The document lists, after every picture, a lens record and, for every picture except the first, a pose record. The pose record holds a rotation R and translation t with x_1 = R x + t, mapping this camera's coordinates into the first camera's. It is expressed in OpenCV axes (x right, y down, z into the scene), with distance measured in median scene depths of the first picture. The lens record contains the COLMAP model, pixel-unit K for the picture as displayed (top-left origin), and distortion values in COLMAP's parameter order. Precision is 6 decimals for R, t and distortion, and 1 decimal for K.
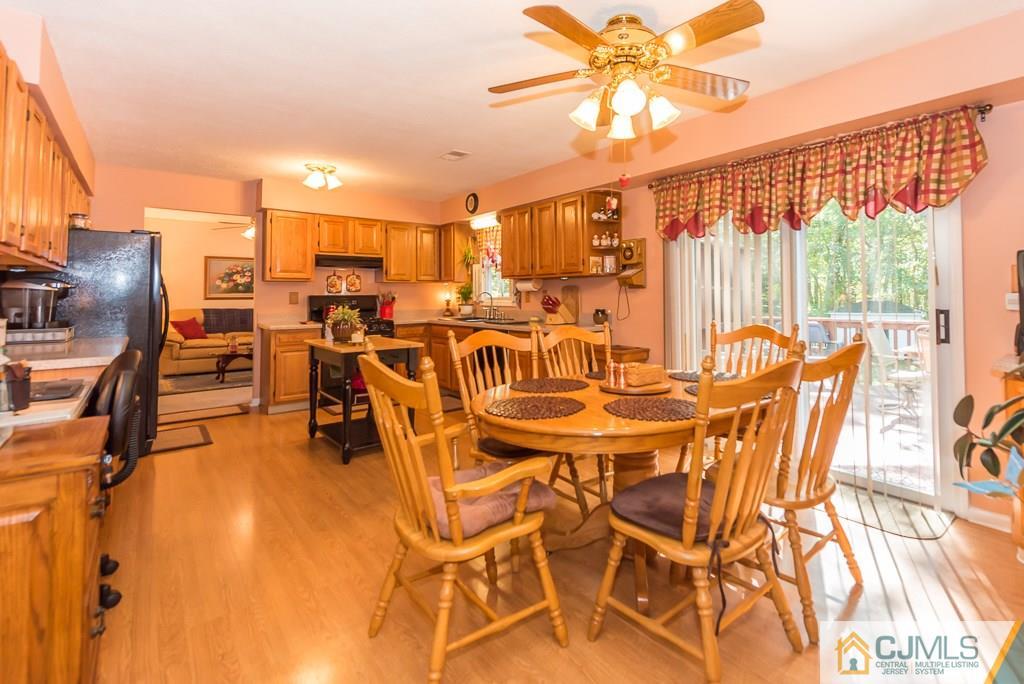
lens RADIAL K [[415.5, 0, 513.9], [0, 415.5, 281.0], [0, 0, 1]] dist [-0.000360, -0.000206]
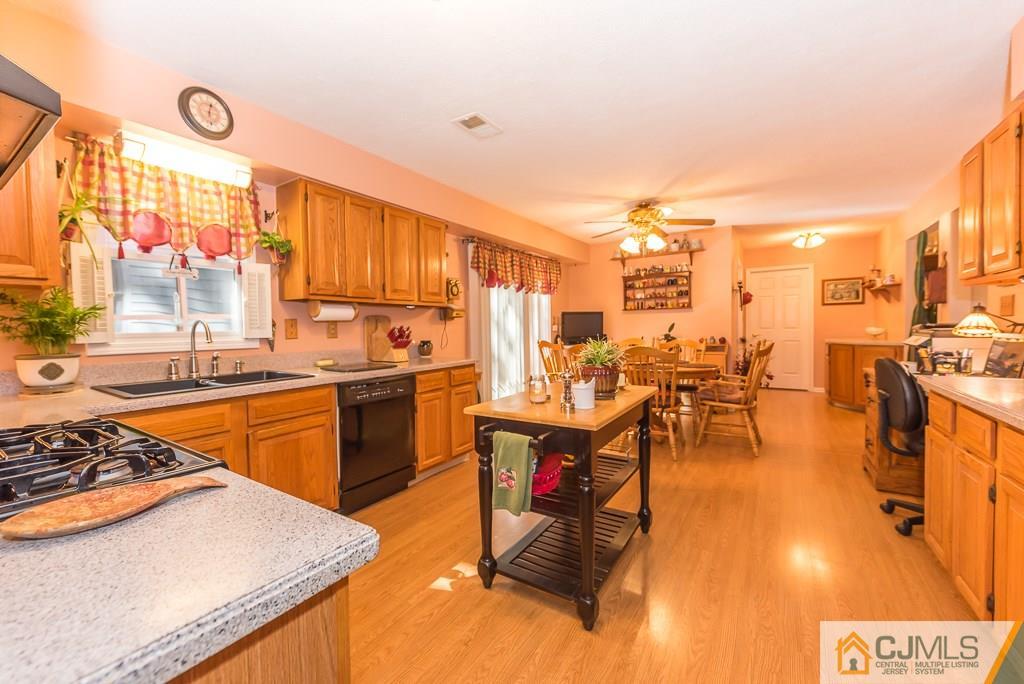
lens RADIAL K [[407.3, 0, 497.8], [0, 407.3, 341.1], [0, 0, 1]] dist [-0.000461, -0.000038]
pose [[-0.241770, -0.022920, 0.970063, -0.700931], [-0.016239, 0.999677, 0.019573, 0.043075], [-0.970198, -0.011021, -0.242064, 0.963045]]
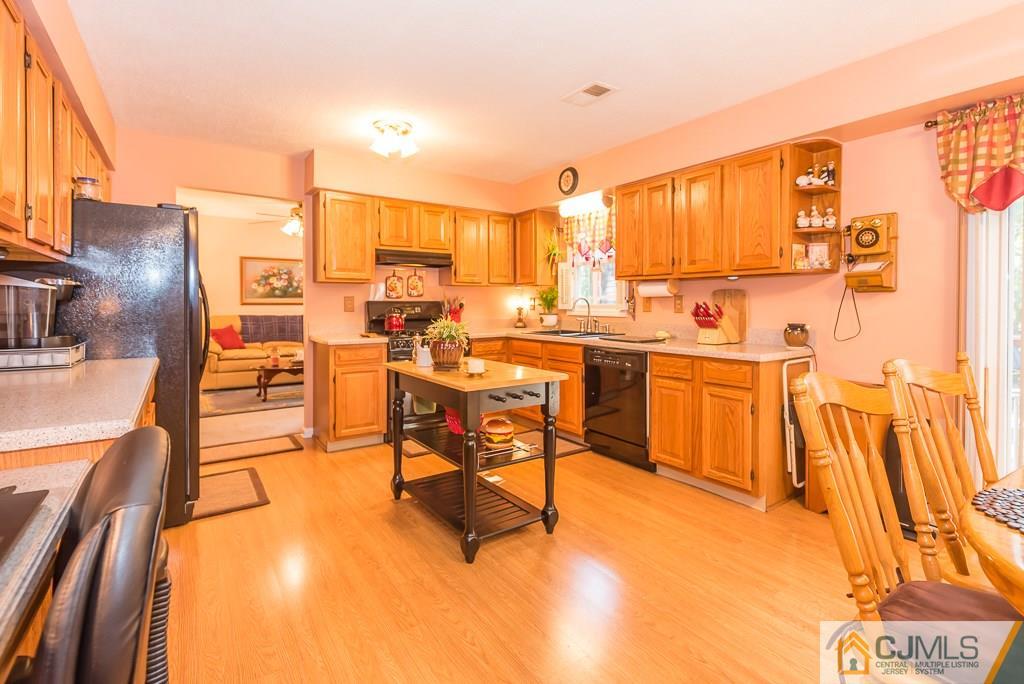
lens RADIAL K [[479.7, 0, 512.6], [0, 479.7, 307.5], [0, 0, 1]] dist [0.001114, 0.000346]
pose [[0.992631, 0.007510, -0.120939, -0.112405], [-0.002064, 0.998981, 0.045094, 0.005839], [0.121155, -0.044512, 0.991635, 0.128660]]
